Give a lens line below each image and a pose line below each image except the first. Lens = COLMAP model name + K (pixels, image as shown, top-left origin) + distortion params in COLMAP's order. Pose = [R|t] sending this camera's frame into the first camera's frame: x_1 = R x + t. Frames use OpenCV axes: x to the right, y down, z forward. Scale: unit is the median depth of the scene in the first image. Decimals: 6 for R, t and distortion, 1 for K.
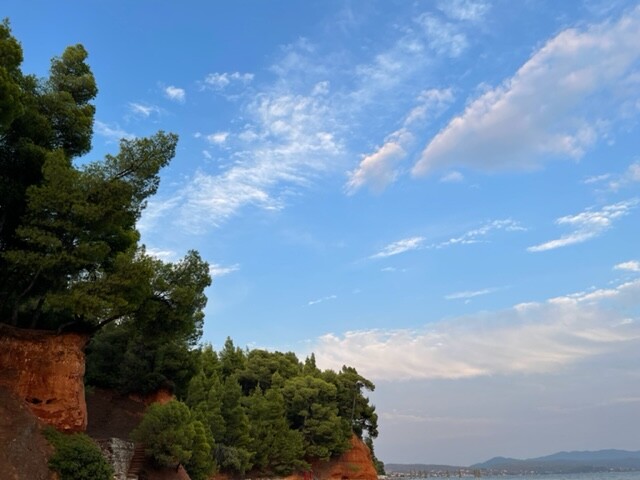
lens RADIAL K [[480.3, 0, 320.0], [0, 480.3, 240.0], [0, 0, 1]] dist [0.088343, -0.115925]
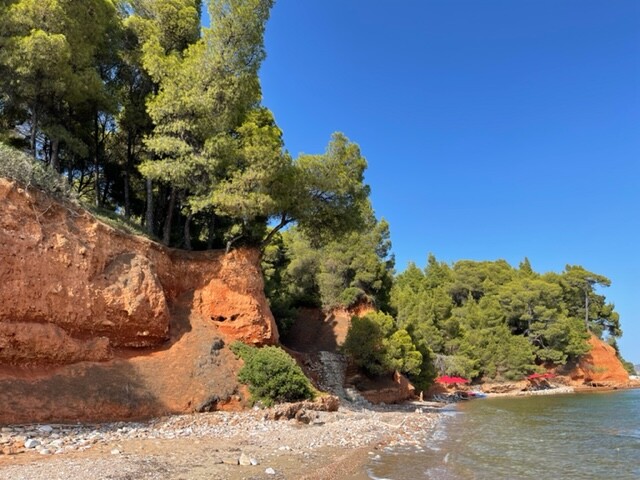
lens RADIAL K [[480.3, 0, 320.0], [0, 480.3, 240.0], [0, 0, 1]] dist [0.088343, -0.115925]
pose [[0.903699, -0.164317, -0.395383, 0.004439], [0.225256, 0.967765, 0.112657, 0.049230], [0.364126, -0.190870, 0.911581, 0.094265]]
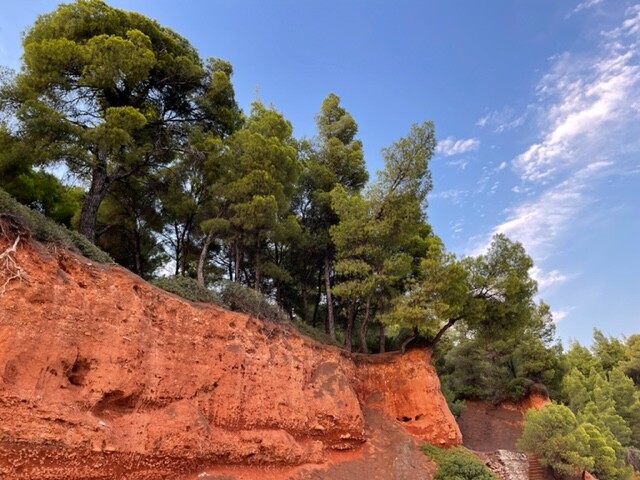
lens RADIAL K [[480.3, 0, 320.0], [0, 480.3, 240.0], [0, 0, 1]] dist [0.088343, -0.115925]
pose [[0.746587, -0.336840, -0.573713, 0.002335], [0.322833, 0.937446, -0.130285, 0.020756], [0.581710, -0.087944, 0.808628, 0.038229]]
